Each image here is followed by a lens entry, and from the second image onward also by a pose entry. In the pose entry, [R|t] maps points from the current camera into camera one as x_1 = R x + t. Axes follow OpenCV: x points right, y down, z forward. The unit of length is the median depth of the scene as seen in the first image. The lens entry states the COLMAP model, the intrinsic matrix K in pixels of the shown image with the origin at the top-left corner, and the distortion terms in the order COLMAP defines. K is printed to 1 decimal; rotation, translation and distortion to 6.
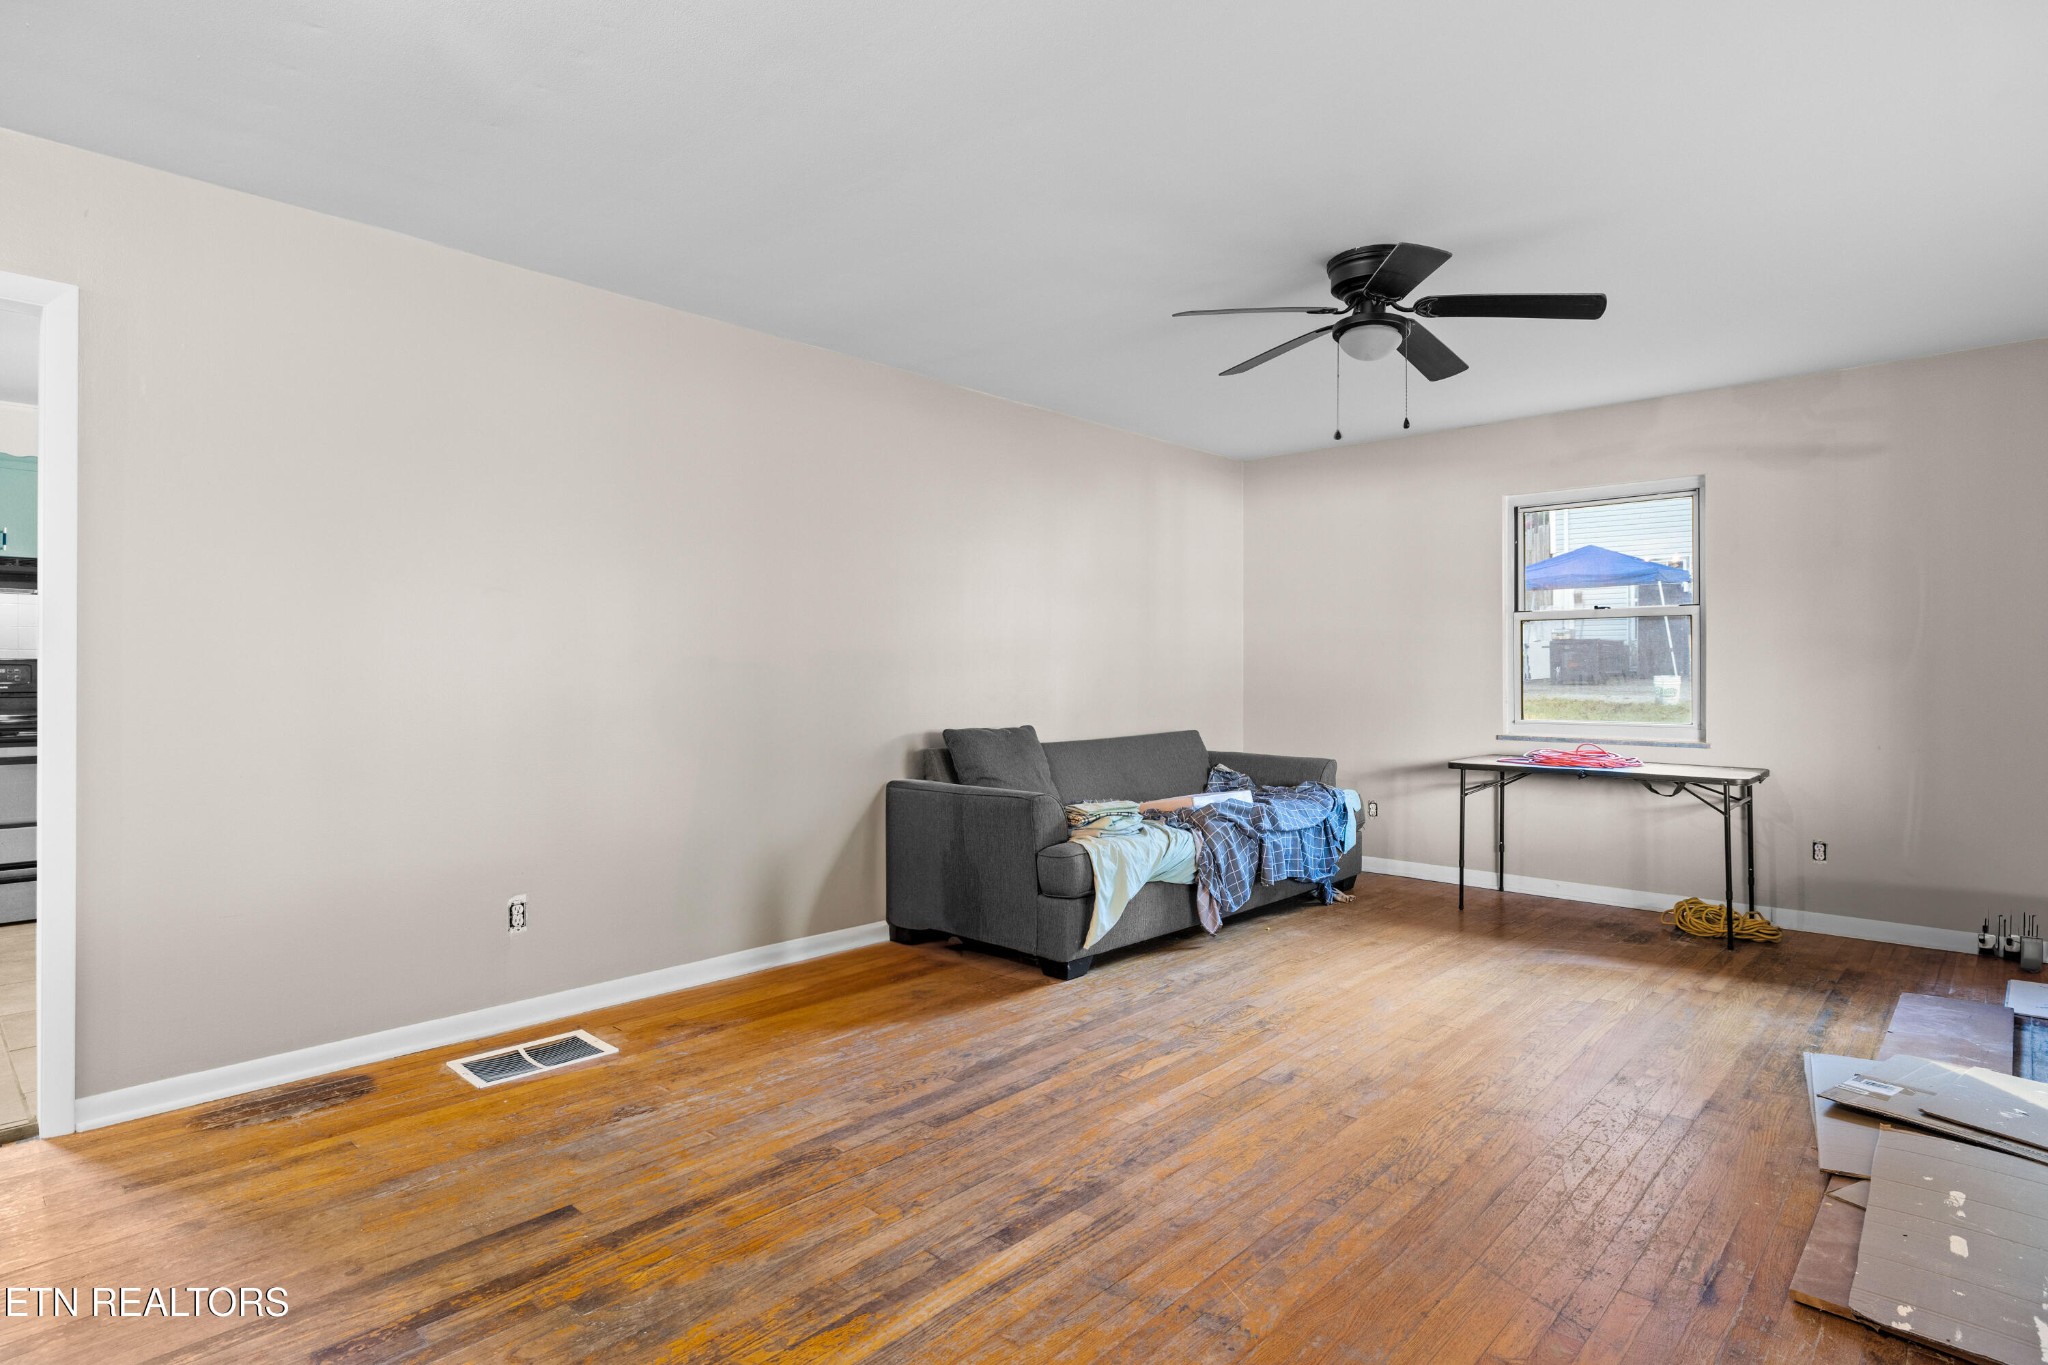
lens RADIAL K [[1032.5, 0, 1013.7], [0, 1032.5, 678.2], [0, 0, 1]] dist [-0.001113, 0.000785]
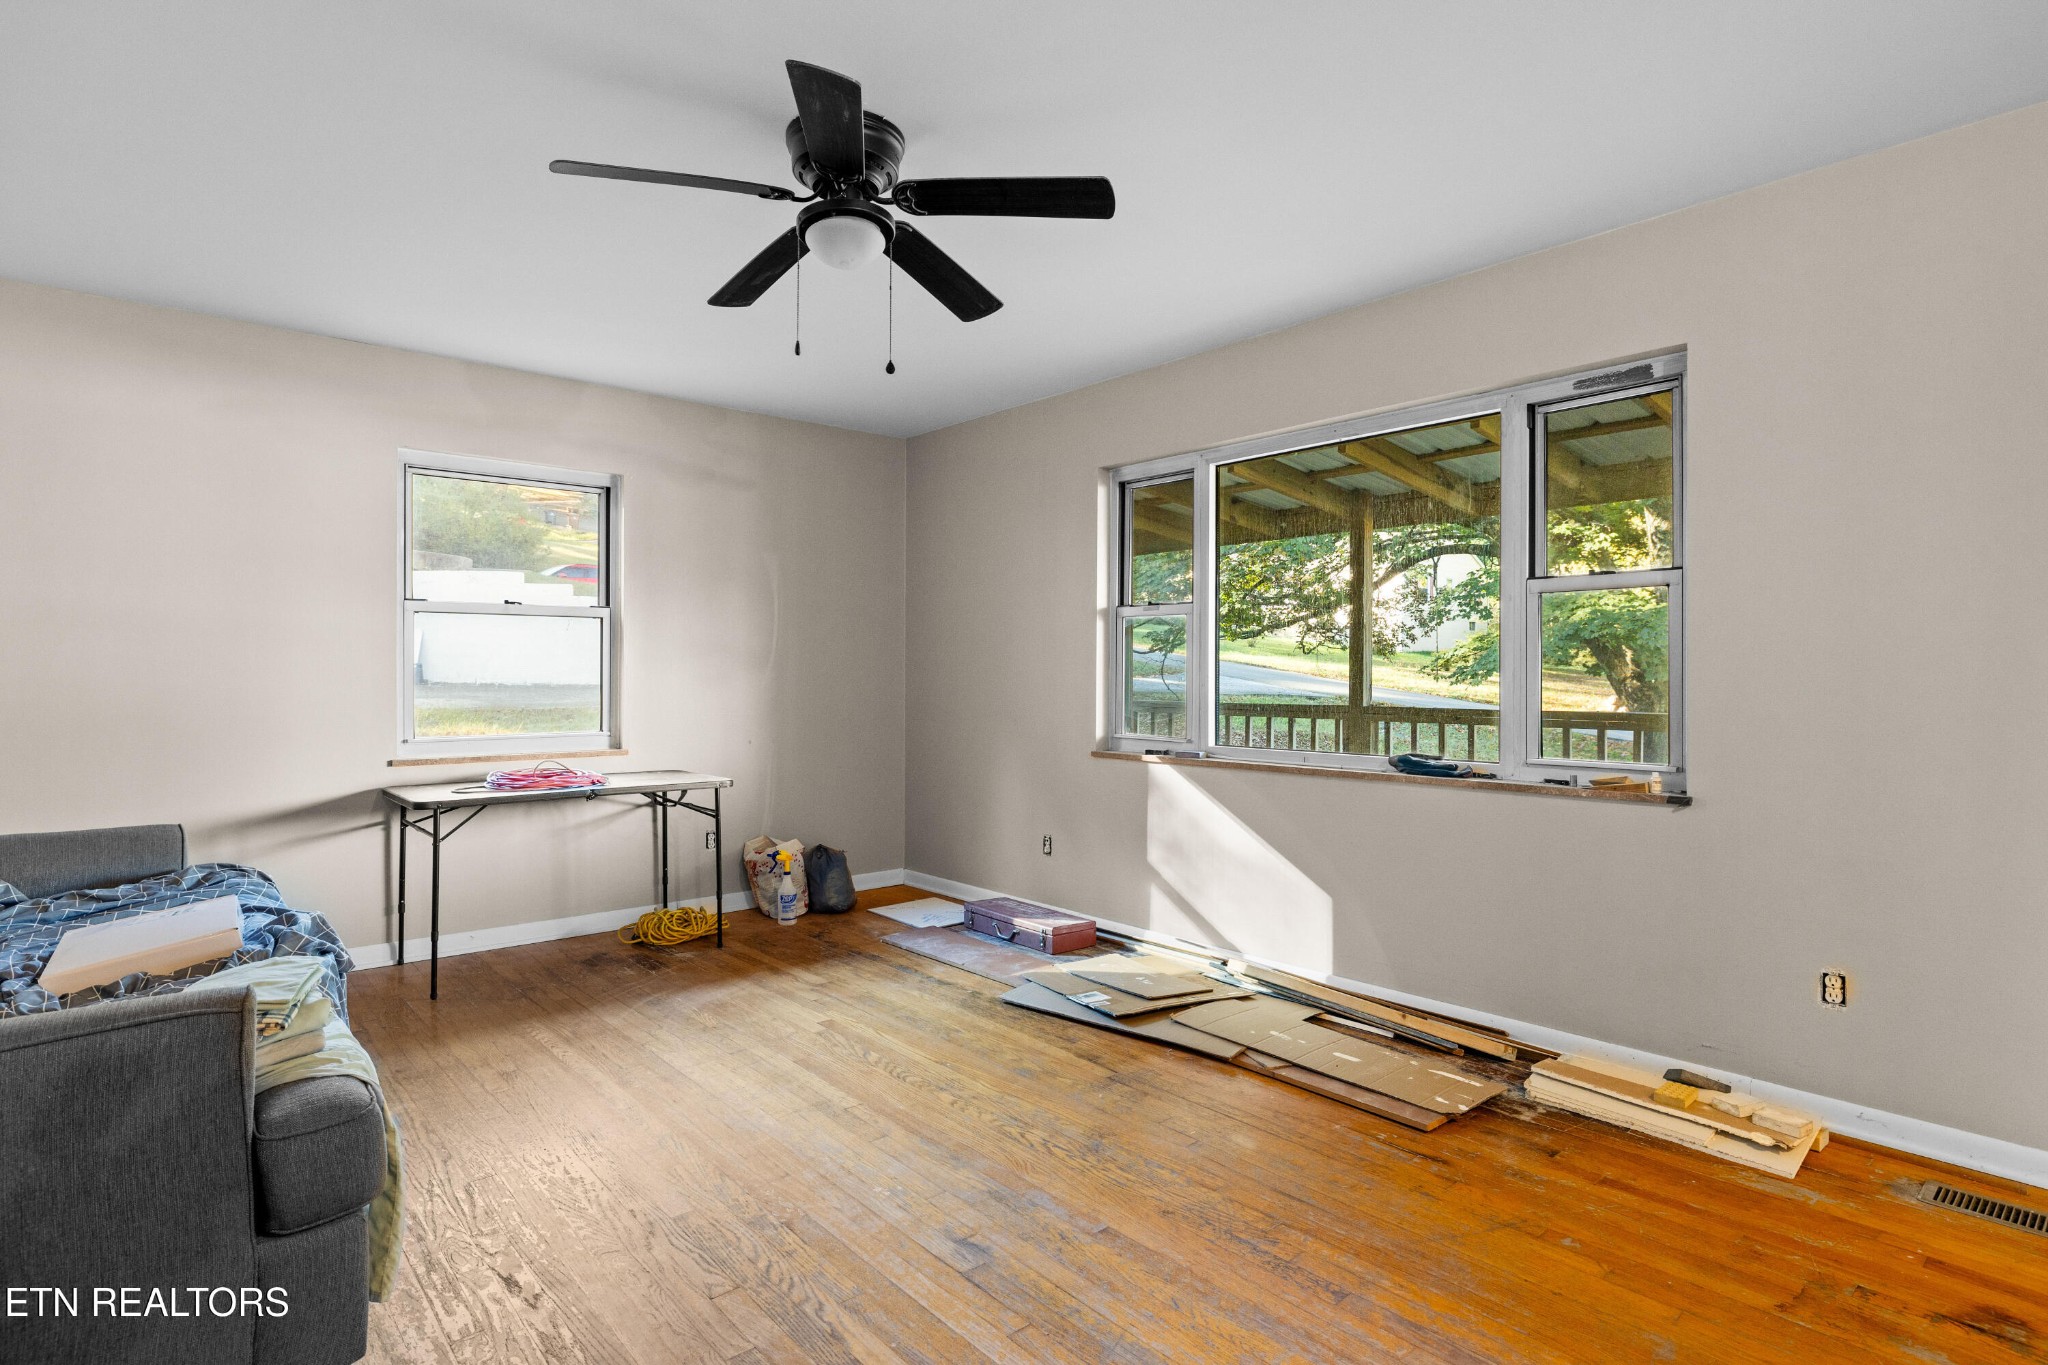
lens RADIAL K [[1032.5, 0, 1013.9], [0, 1032.5, 672.2], [0, 0, 1]] dist [-0.001113, 0.000785]
pose [[0.121065, 0.004611, 0.992634, -0.375473], [0.004955, 0.999974, -0.005250, -0.005308], [-0.992632, 0.005554, 0.121039, 0.750925]]
